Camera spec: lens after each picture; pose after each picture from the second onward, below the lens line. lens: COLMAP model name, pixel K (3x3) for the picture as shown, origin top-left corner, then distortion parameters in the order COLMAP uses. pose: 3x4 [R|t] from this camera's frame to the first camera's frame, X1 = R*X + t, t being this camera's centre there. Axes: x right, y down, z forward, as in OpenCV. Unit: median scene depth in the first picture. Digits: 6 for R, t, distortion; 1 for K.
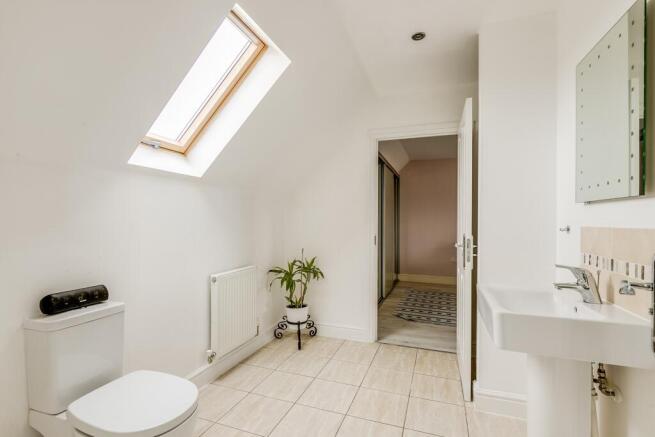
lens RADIAL K [[299.6, 0, 330.4], [0, 299.6, 218.8], [0, 0, 1]] dist [0.000454, -0.000733]
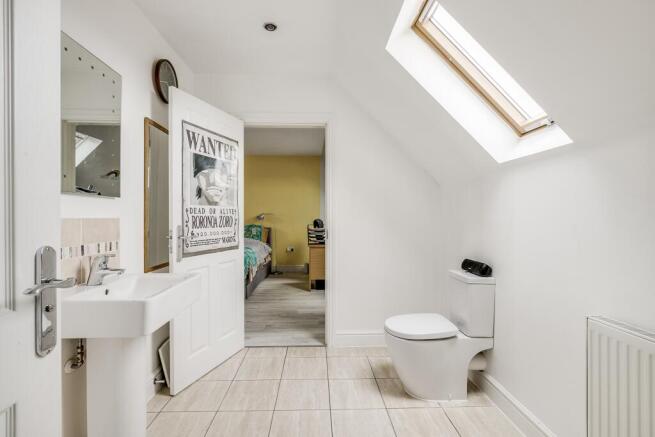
lens RADIAL K [[302.6, 0, 328.2], [0, 302.6, 219.8], [0, 0, 1]] dist [0.000327, -0.000642]
pose [[-0.925470, 0.002503, -0.378812, 0.498683], [0.003624, 0.999991, -0.002246, 0.041106], [0.378803, -0.003451, -0.925471, 2.459359]]
